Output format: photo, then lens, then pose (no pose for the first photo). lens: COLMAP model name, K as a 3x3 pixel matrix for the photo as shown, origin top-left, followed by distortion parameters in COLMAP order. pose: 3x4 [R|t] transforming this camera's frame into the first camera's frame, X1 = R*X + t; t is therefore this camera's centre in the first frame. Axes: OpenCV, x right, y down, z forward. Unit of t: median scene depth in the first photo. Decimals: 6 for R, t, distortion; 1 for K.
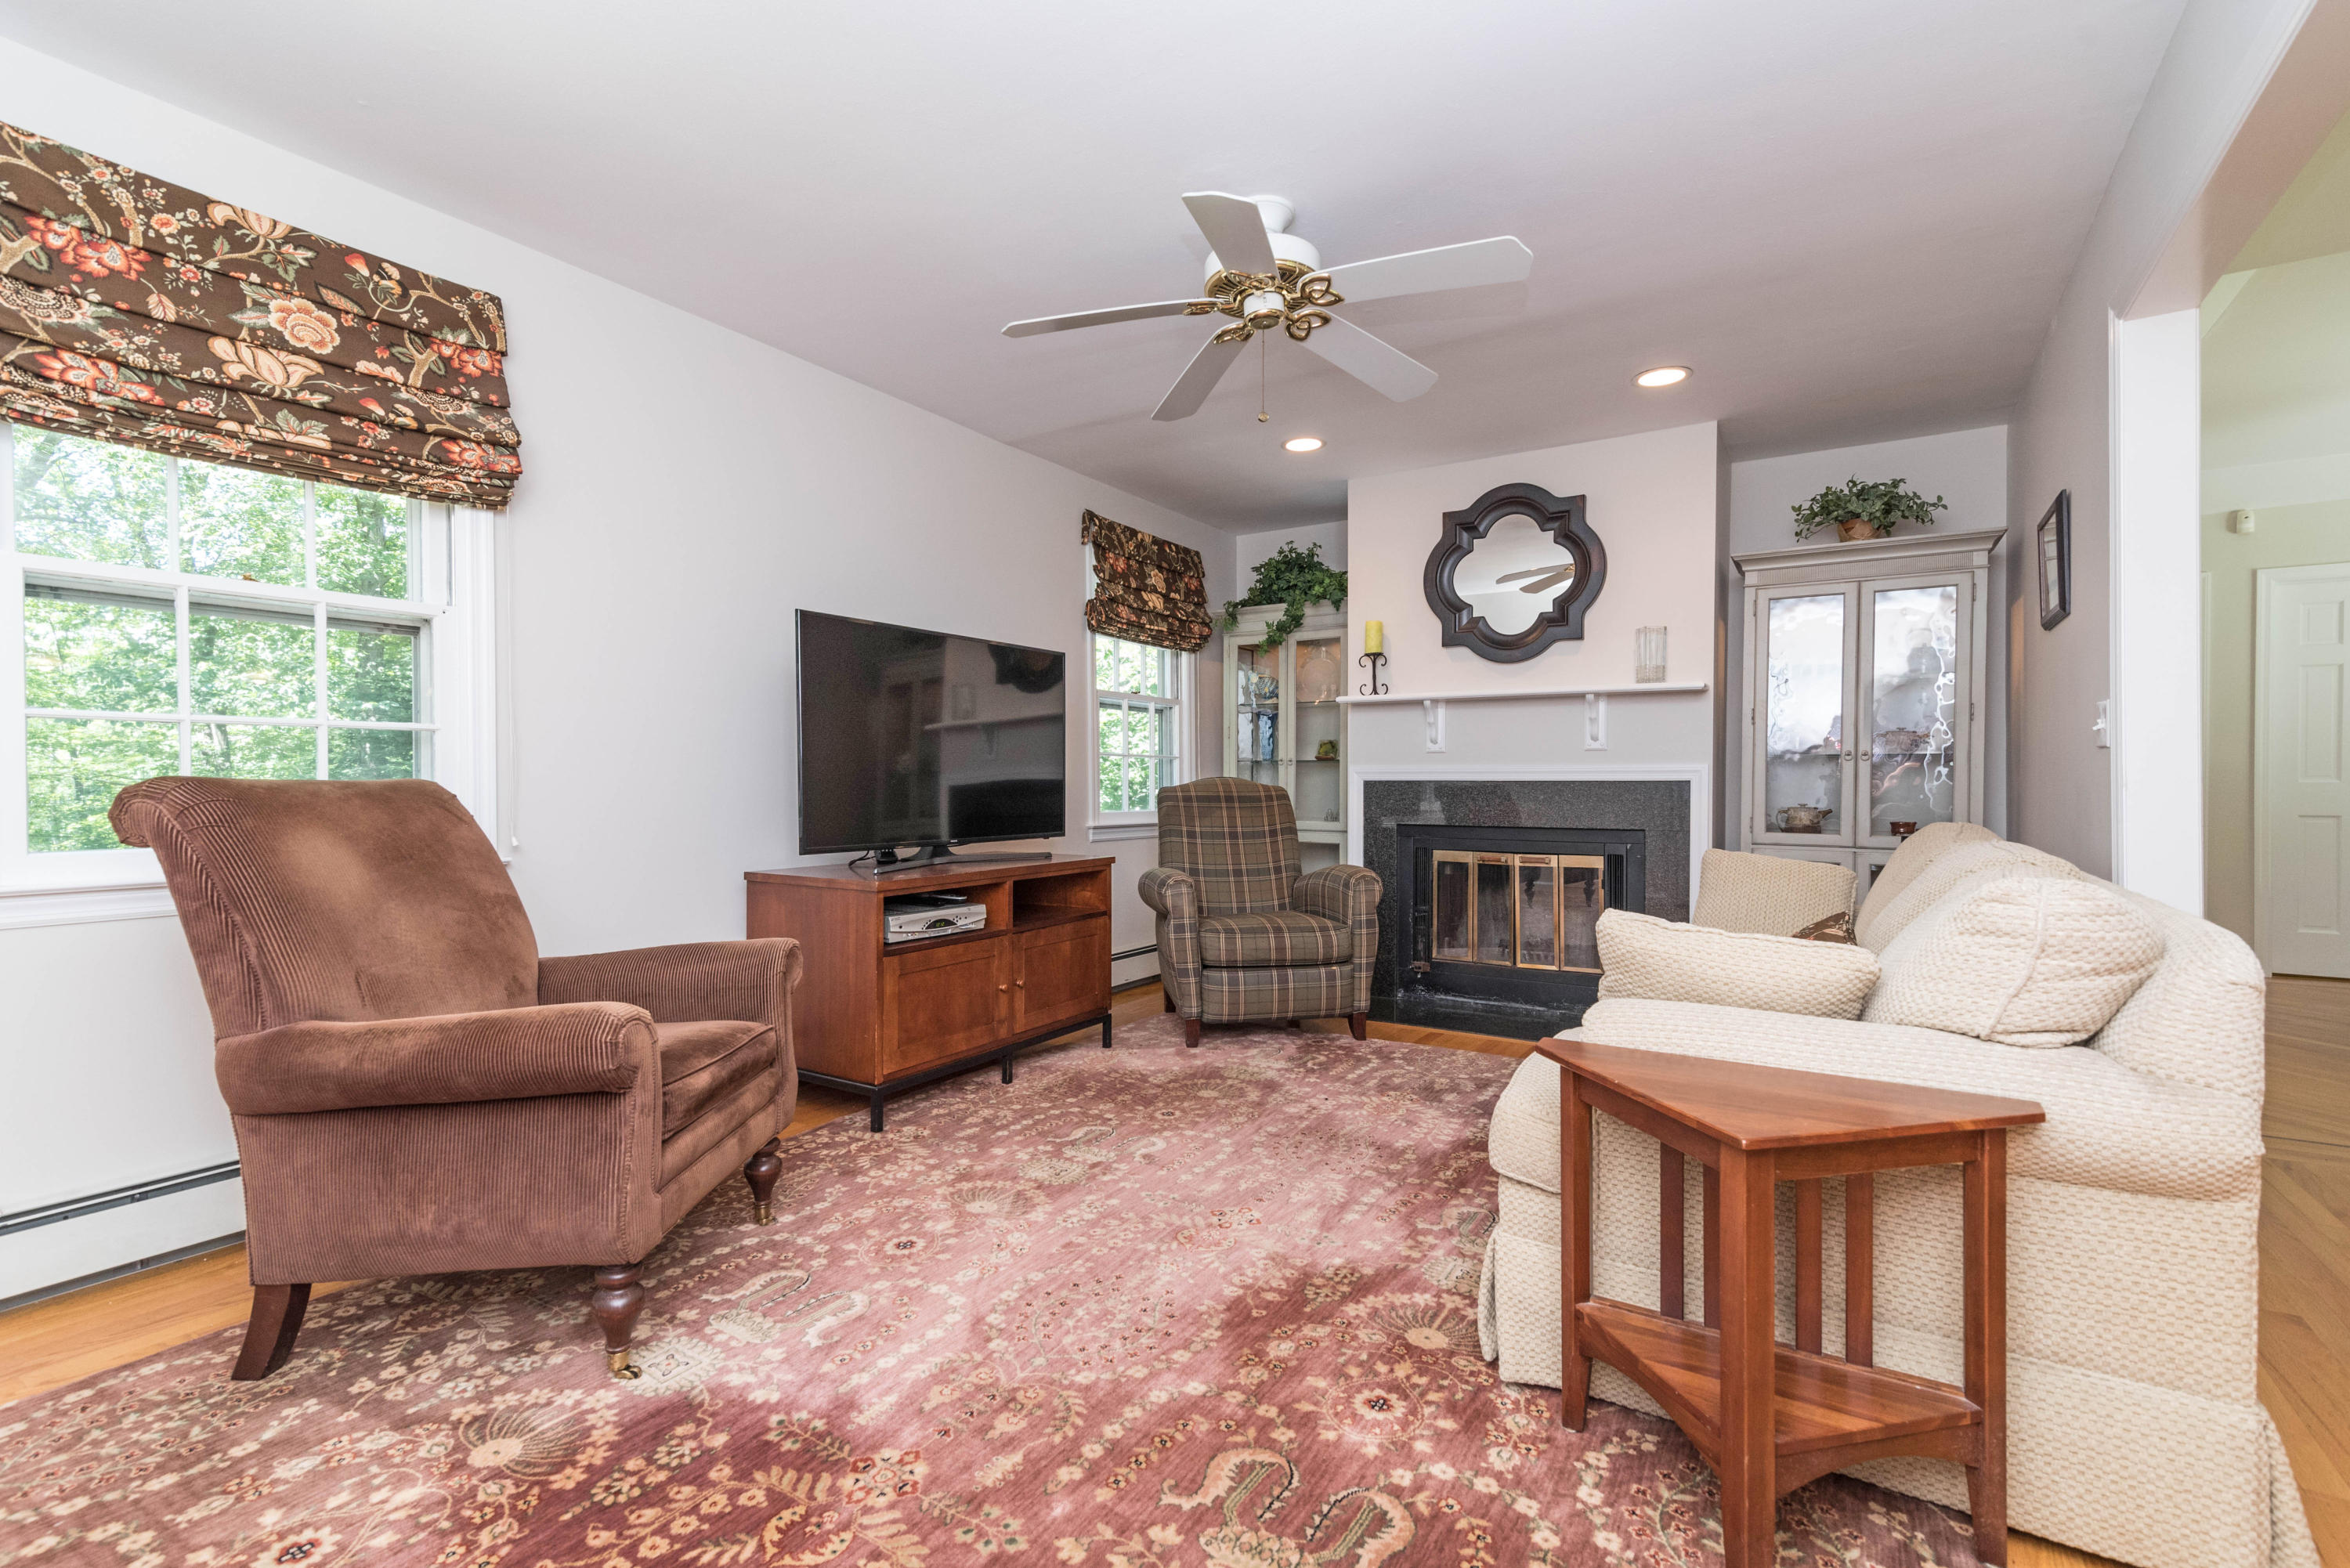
lens RADIAL K [[1064.7, 0, 1178.7], [0, 1064.7, 786.8], [0, 0, 1]] dist [0.005103, 0.000726]
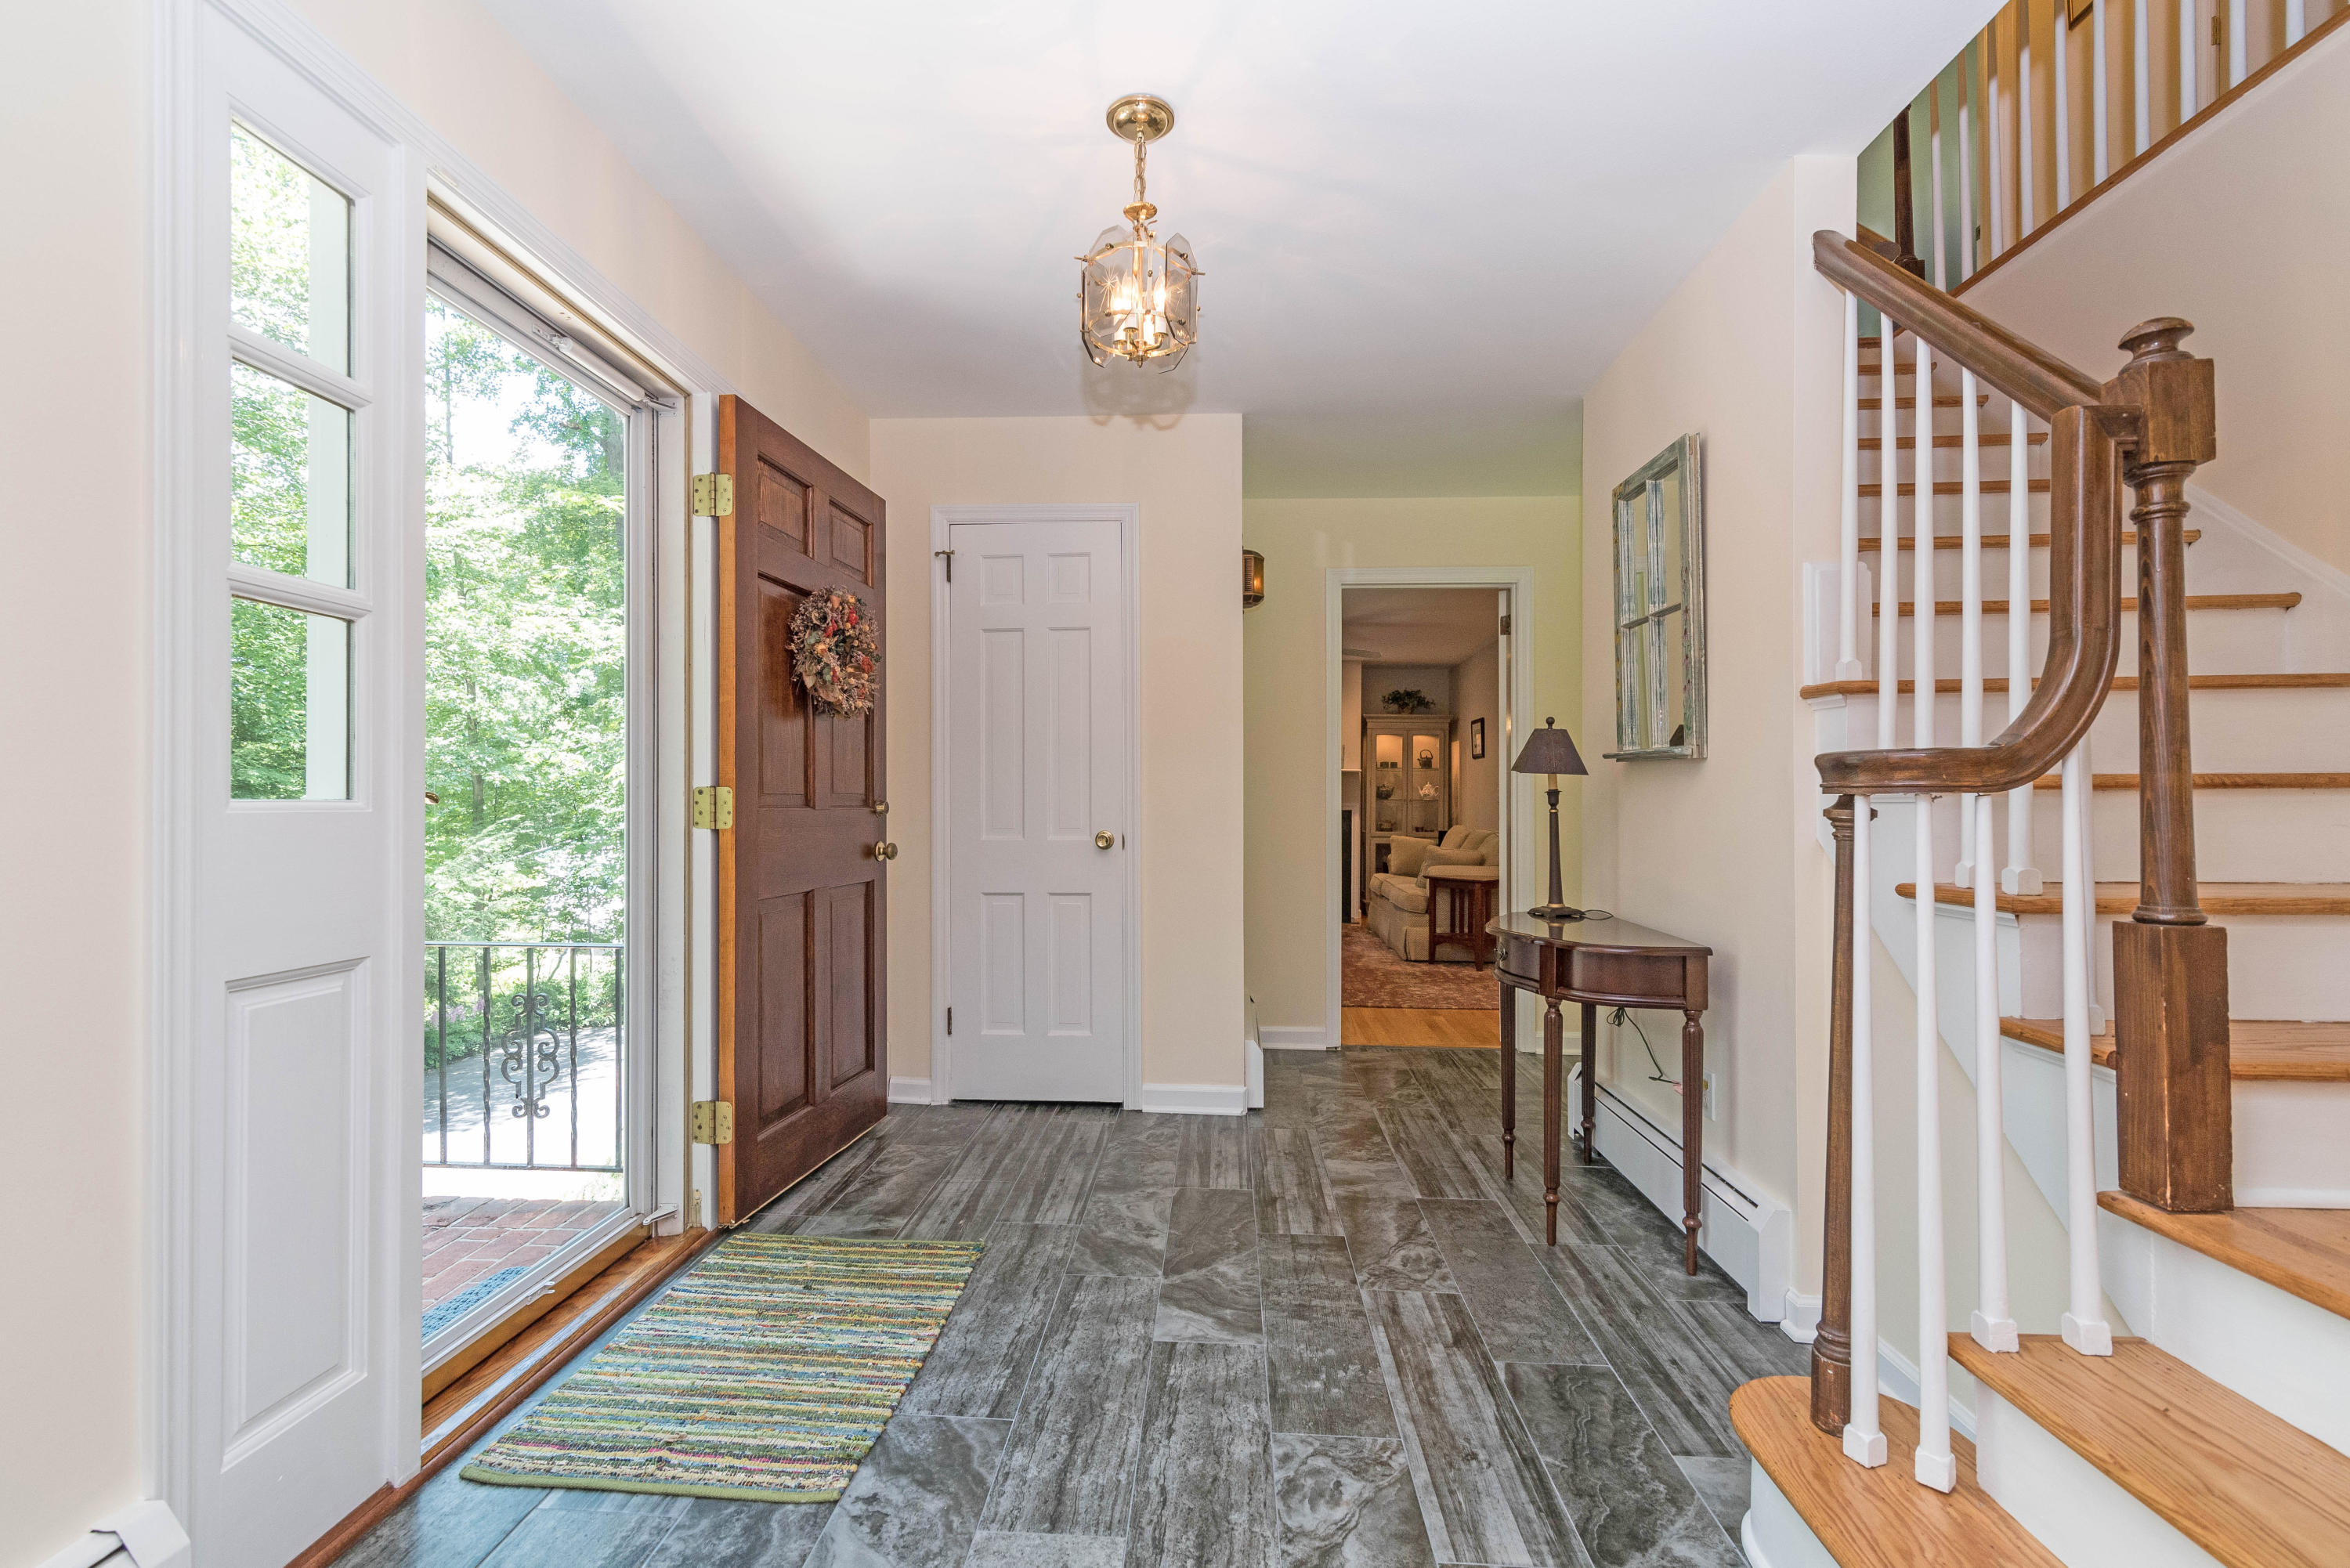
lens RADIAL K [[1064.7, 0, 1171.0], [0, 1064.7, 786.7], [0, 0, 1]] dist [0.005103, 0.000726]
pose [[0.870534, 0.007171, 0.492056, -1.137168], [0.001113, 0.999863, -0.016541, -0.020643], [-0.492107, 0.014947, 0.870406, -0.951183]]
